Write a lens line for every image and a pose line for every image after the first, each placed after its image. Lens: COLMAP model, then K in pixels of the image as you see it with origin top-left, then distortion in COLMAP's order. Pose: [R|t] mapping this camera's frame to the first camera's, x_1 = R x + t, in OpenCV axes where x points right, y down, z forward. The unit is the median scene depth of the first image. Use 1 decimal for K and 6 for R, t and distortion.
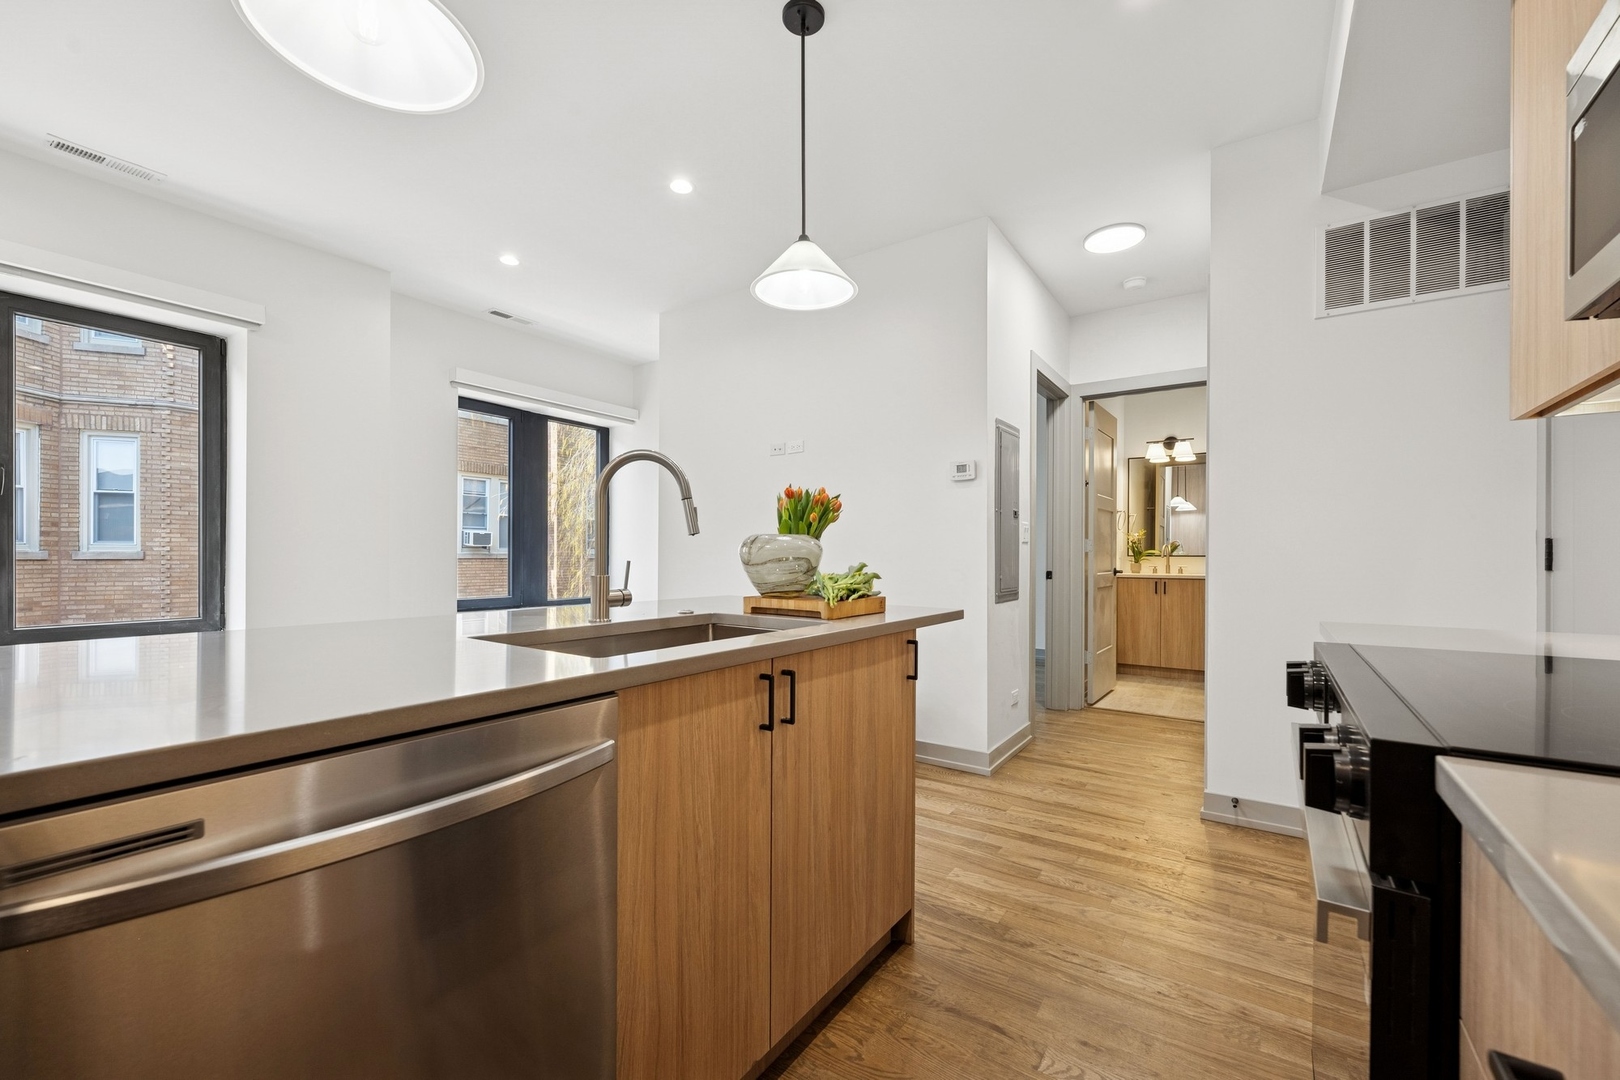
lens RADIAL K [[657.8, 0, 810.5], [0, 657.8, 559.4], [0, 0, 1]] dist [-0.000433, 0.000033]
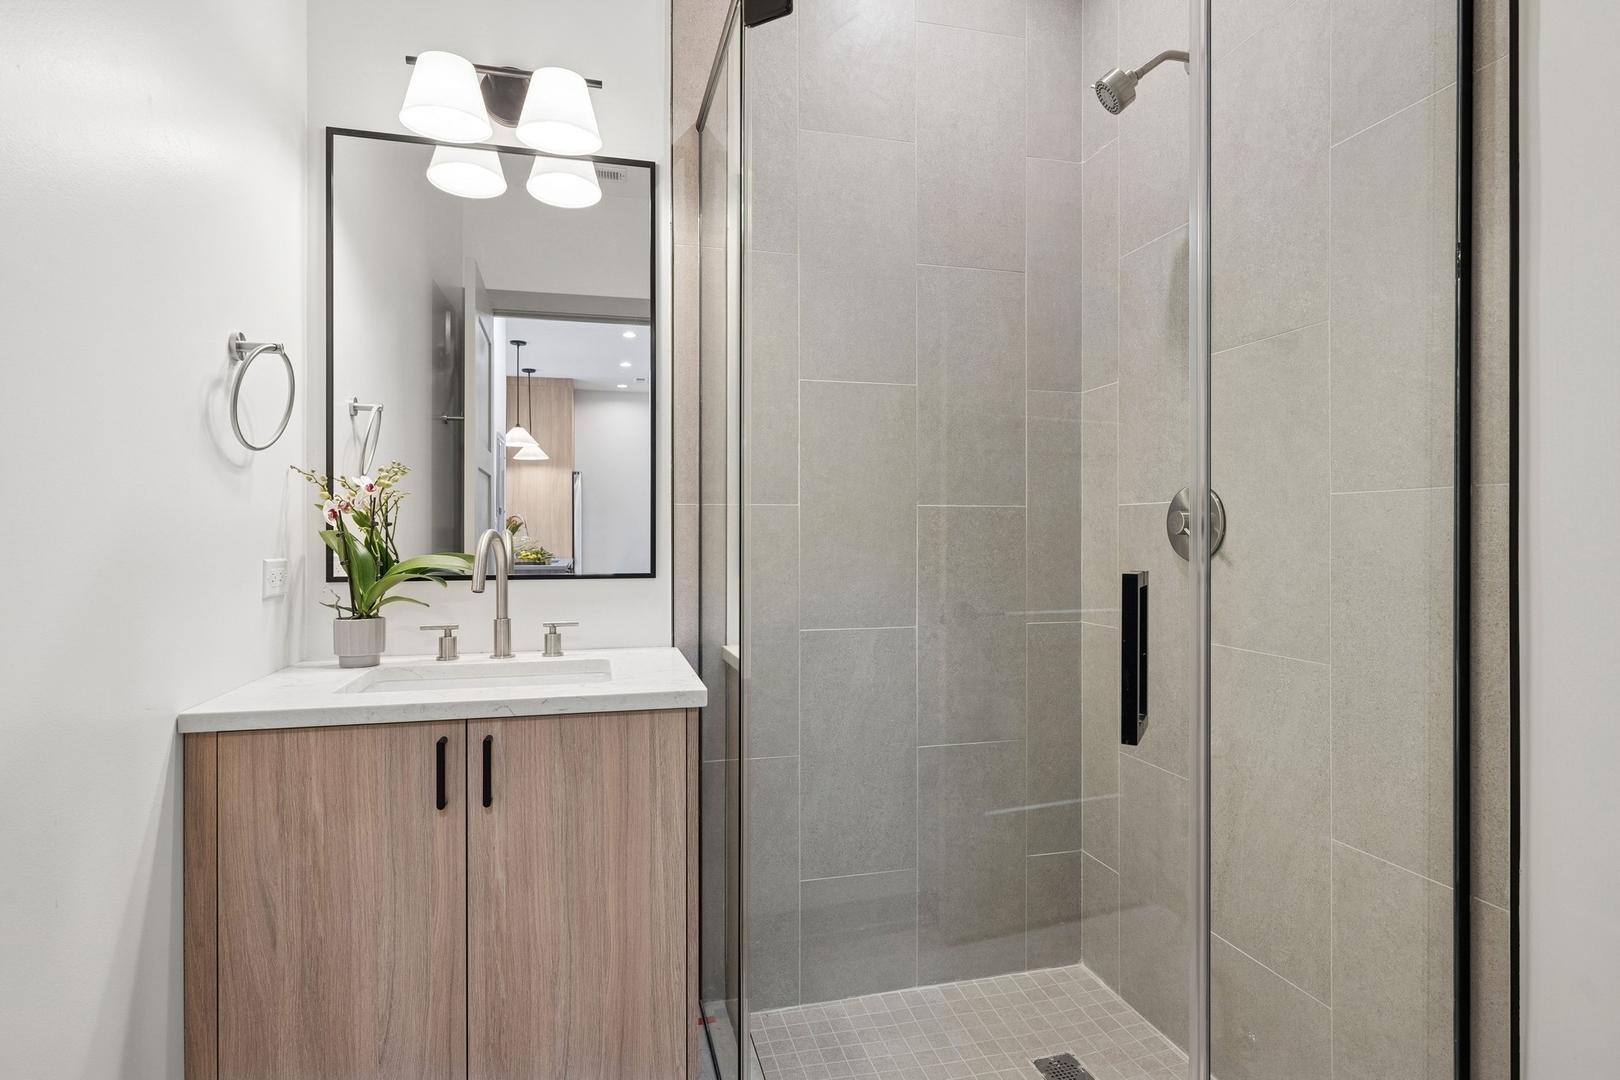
lens RADIAL K [[730.7, 0, 744.0], [0, 730.7, 547.8], [0, 0, 1]] dist [0.002218, 0.000283]
pose [[0.683122, -0.014027, 0.730170, 0.444507], [0.004839, 0.999881, 0.014681, -0.021230], [-0.730288, -0.006496, 0.683108, 0.817436]]
